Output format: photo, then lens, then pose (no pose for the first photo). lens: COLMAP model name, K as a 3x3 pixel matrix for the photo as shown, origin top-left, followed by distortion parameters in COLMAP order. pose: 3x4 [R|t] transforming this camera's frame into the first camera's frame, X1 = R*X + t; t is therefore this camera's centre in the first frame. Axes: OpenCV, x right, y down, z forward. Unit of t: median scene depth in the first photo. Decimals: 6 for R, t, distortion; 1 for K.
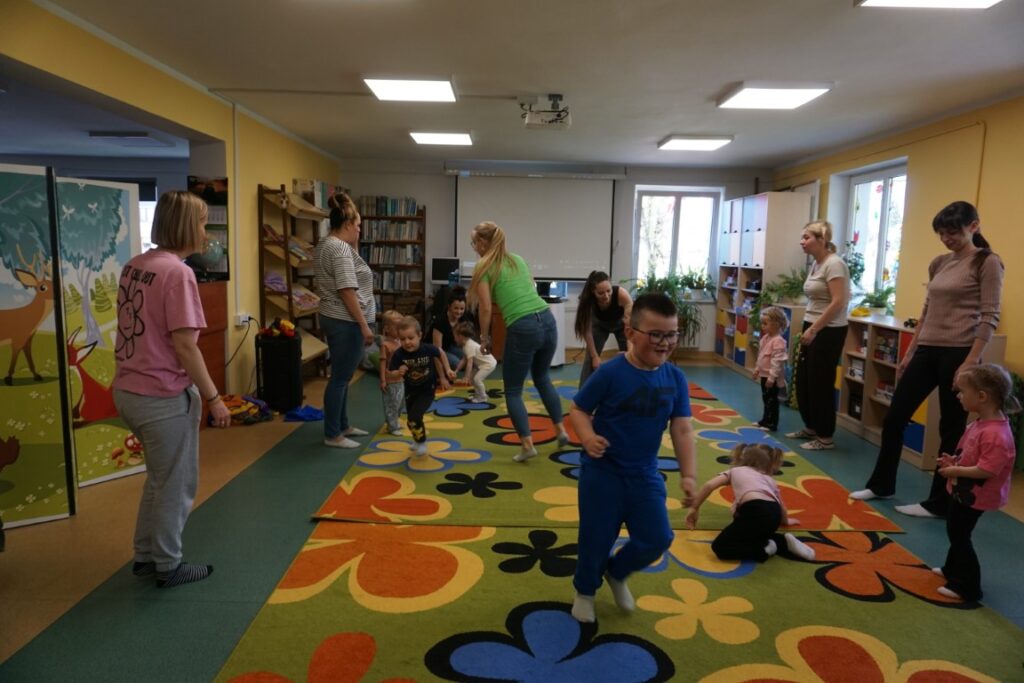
lens RADIAL K [[692.0, 0, 507.7], [0, 692.0, 335.5], [0, 0, 1]] dist [-0.040475, 0.036883]
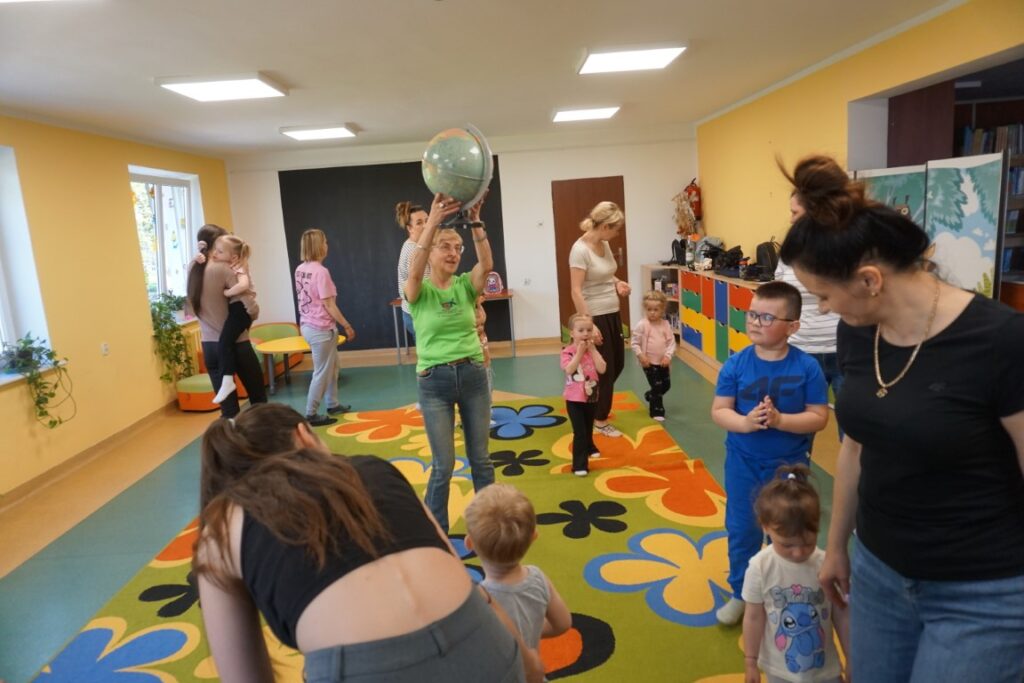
lens RADIAL K [[692.0, 0, 504.8], [0, 692.0, 341.8], [0, 0, 1]] dist [-0.040475, 0.036883]
pose [[-0.998673, 0.050930, -0.007686, 0.042147], [0.046551, 0.956345, 0.288507, -0.208799], [0.022044, 0.287767, -0.957447, 1.419179]]
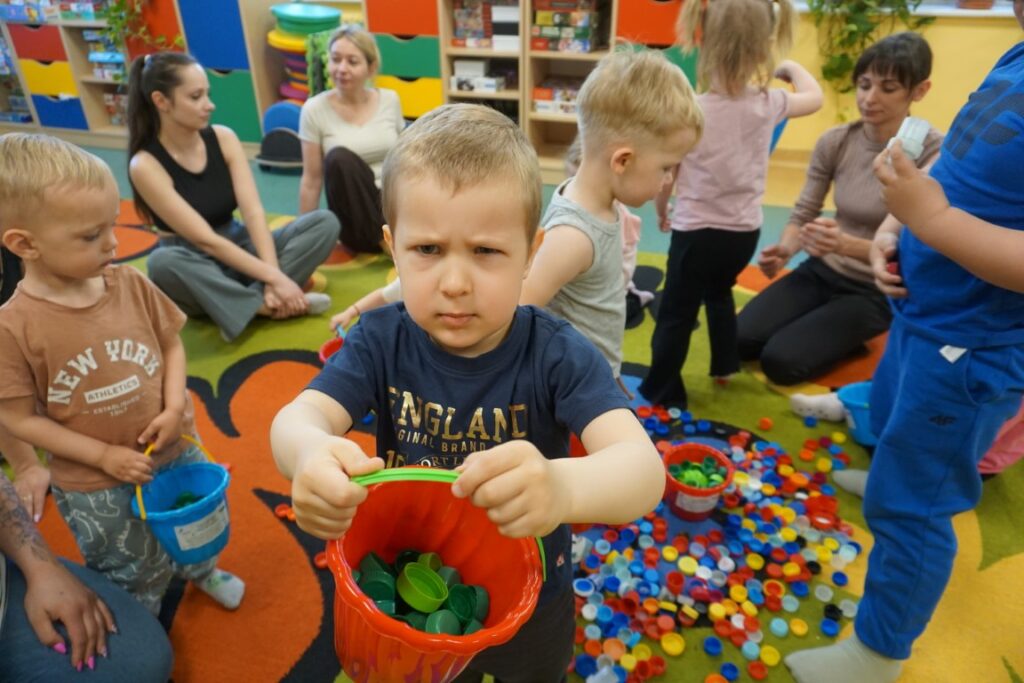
lens RADIAL K [[692.0, 0, 508.0], [0, 692.0, 333.9], [0, 0, 1]] dist [-0.040475, 0.036883]
pose [[0.273832, -0.511937, 0.814209, -0.105726], [0.126326, 0.858377, 0.497222, -0.059385], [-0.953445, -0.033300, 0.299722, 0.833075]]
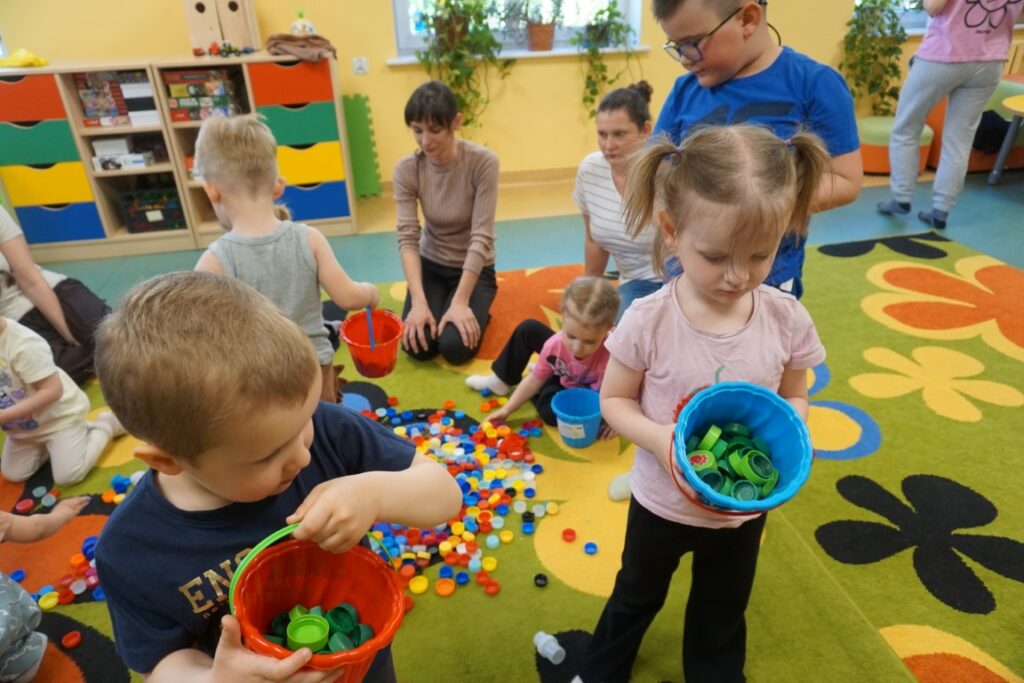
lens RADIAL K [[692.0, 0, 508.7], [0, 692.0, 338.4], [0, 0, 1]] dist [-0.040475, 0.036883]
pose [[-0.193664, -0.472189, 0.859960, -0.163549], [0.145242, 0.853097, 0.501129, -0.069932], [-0.970257, 0.221953, -0.096632, 0.812012]]
